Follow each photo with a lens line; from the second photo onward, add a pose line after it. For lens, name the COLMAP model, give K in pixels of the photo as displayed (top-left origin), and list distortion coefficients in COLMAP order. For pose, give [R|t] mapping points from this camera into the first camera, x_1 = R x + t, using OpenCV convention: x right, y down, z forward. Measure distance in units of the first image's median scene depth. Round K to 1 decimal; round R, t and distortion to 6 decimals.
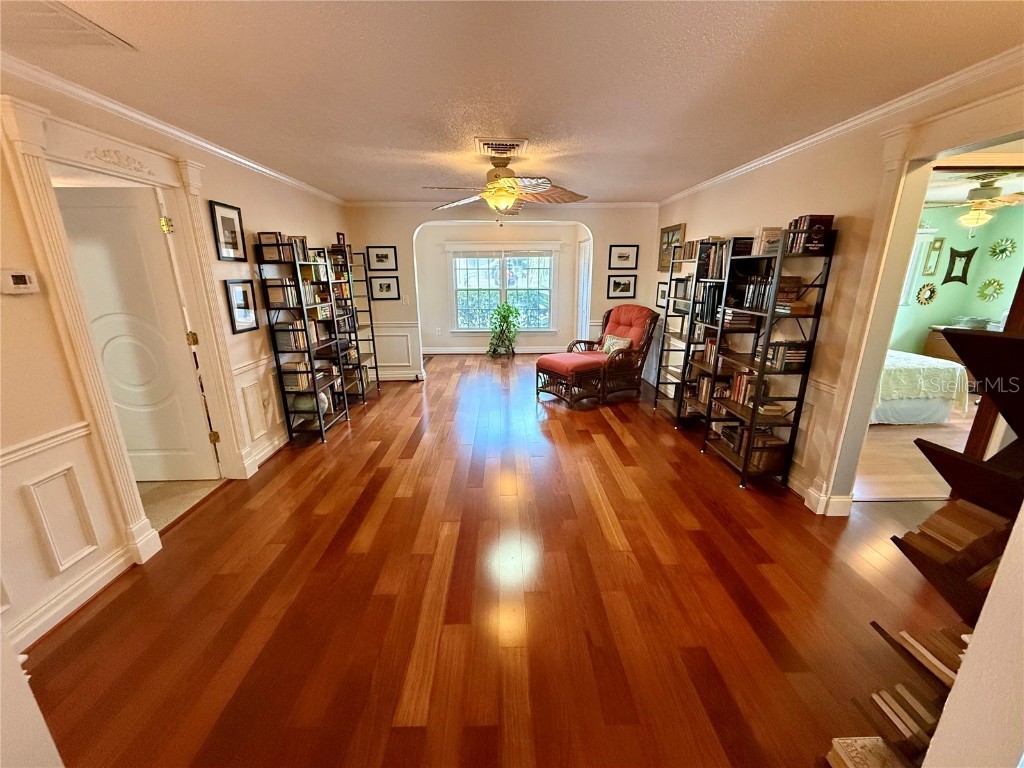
lens RADIAL K [[406.9, 0, 509.7], [0, 406.9, 382.8], [0, 0, 1]] dist [0.003055, -0.000105]
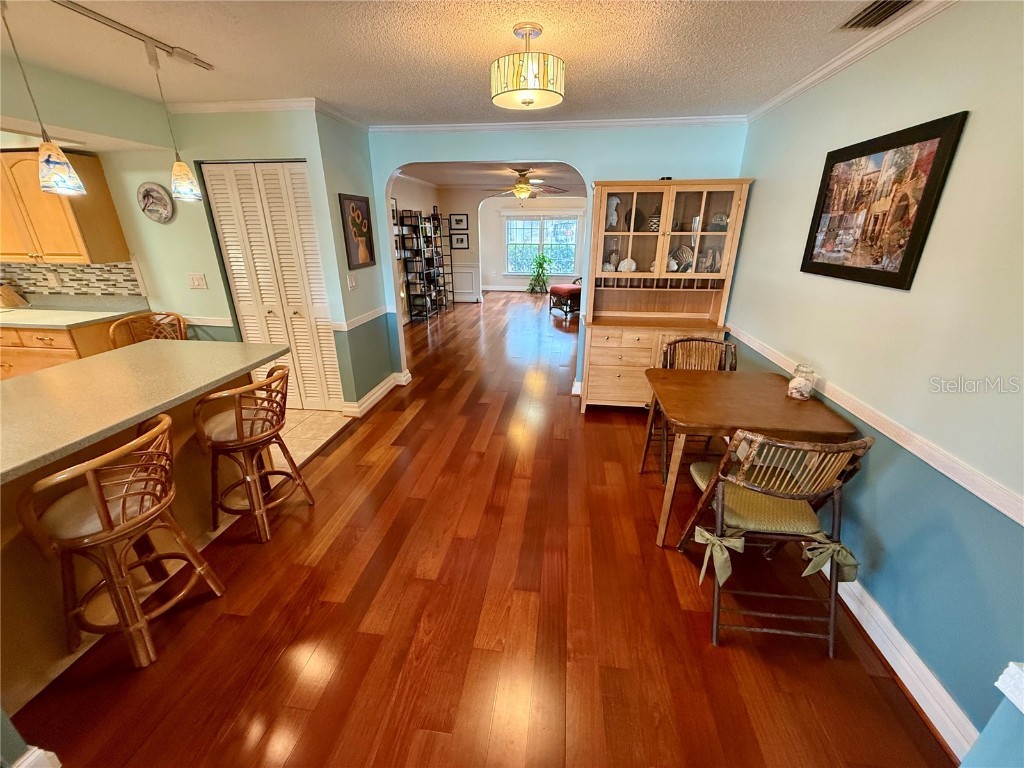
lens RADIAL K [[406.9, 0, 509.7], [0, 406.9, 382.8], [0, 0, 1]] dist [0.003055, -0.000105]
pose [[0.987346, 0.060609, -0.146542, 0.158503], [-0.047044, 0.994429, 0.094325, 0.165118], [0.151443, -0.086237, 0.984697, -0.609094]]
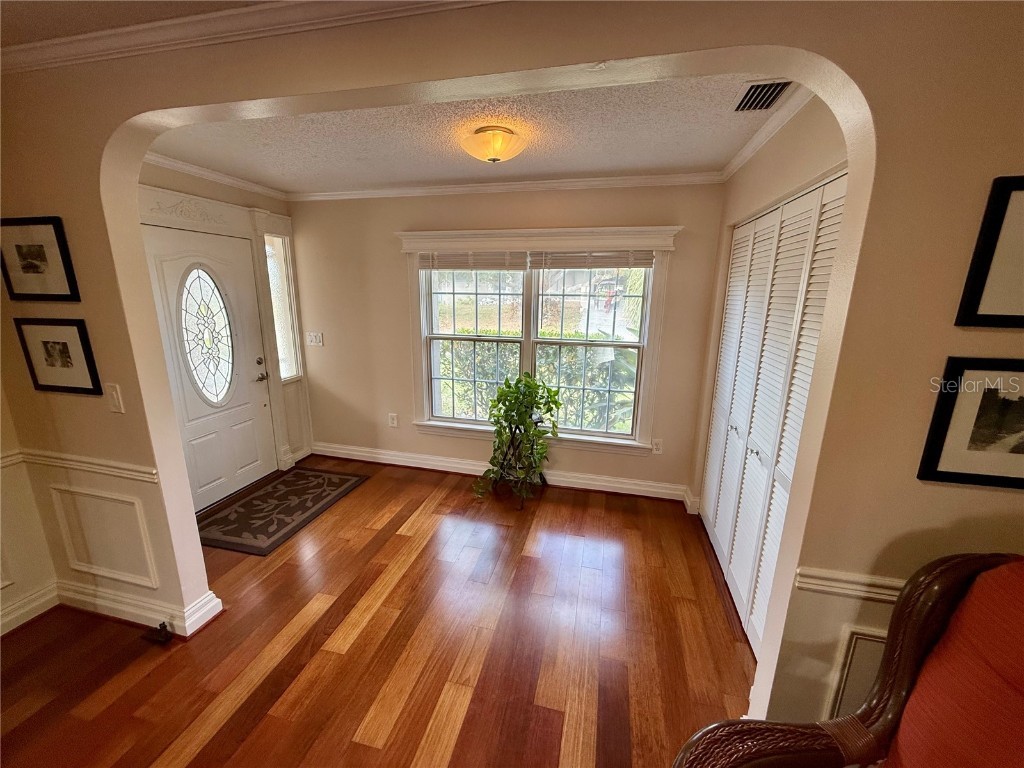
lens RADIAL K [[406.9, 0, 509.7], [0, 406.9, 382.8], [0, 0, 1]] dist [0.003055, -0.000105]
pose [[0.966581, 0.074768, -0.245217, 0.108591], [-0.085227, 0.995838, -0.032309, -0.245188], [0.241781, 0.052129, 0.968930, 0.830576]]
